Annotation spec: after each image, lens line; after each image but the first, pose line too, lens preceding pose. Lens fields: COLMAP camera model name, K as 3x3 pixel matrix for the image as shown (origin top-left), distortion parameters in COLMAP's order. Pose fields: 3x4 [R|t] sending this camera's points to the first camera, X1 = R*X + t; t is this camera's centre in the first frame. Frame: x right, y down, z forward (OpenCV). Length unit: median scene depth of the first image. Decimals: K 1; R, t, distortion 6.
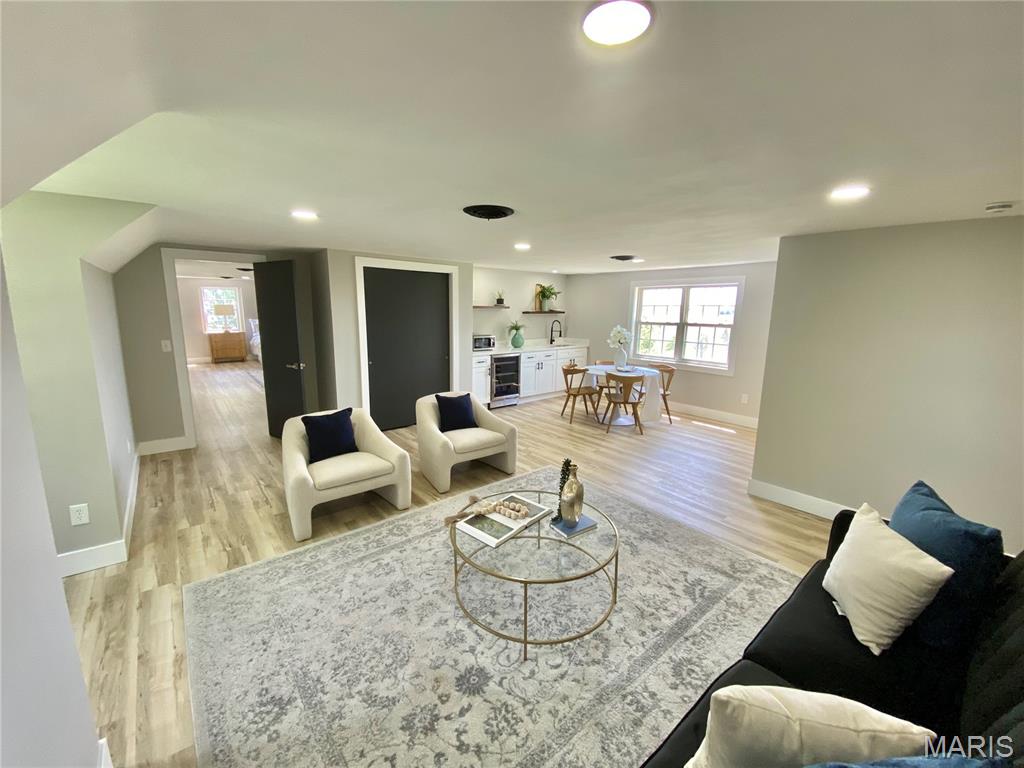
lens RADIAL K [[417.5, 0, 508.5], [0, 417.5, 382.5], [0, 0, 1]] dist [0.028171, -0.023603]
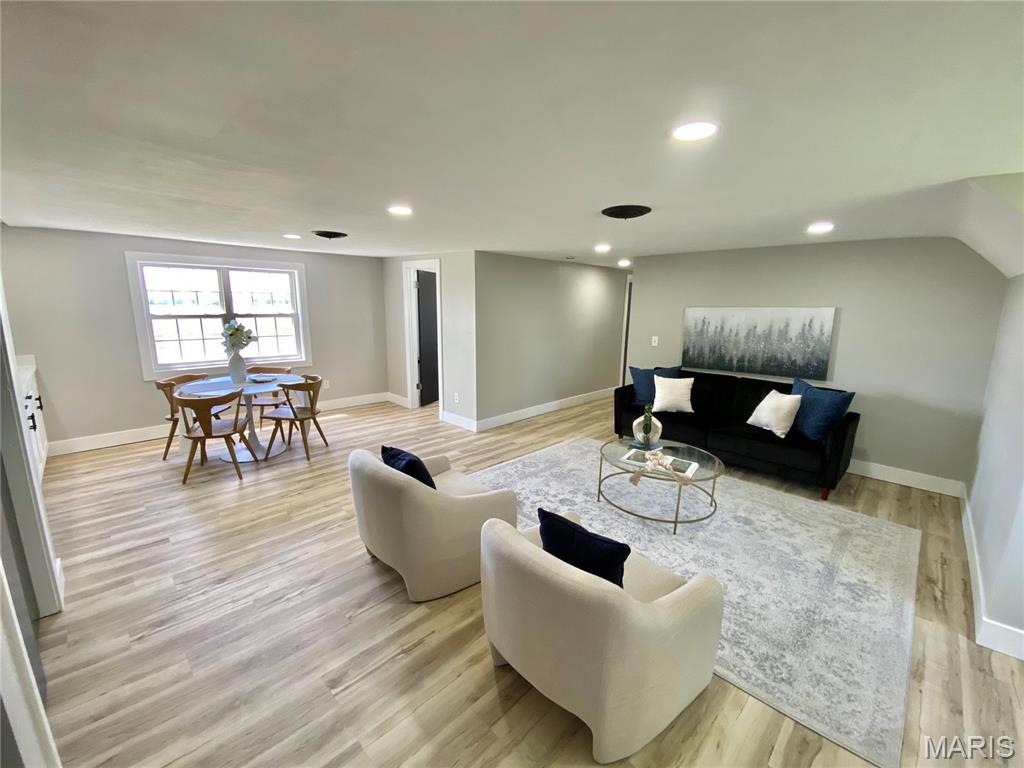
lens RADIAL K [[417.5, 0, 508.5], [0, 417.5, 382.5], [0, 0, 1]] dist [0.028171, -0.023603]
pose [[-0.108298, -0.202248, 0.973328, -0.478480], [0.162765, 0.962267, 0.218059, -0.113973], [-0.980703, 0.182039, -0.071292, 0.608083]]
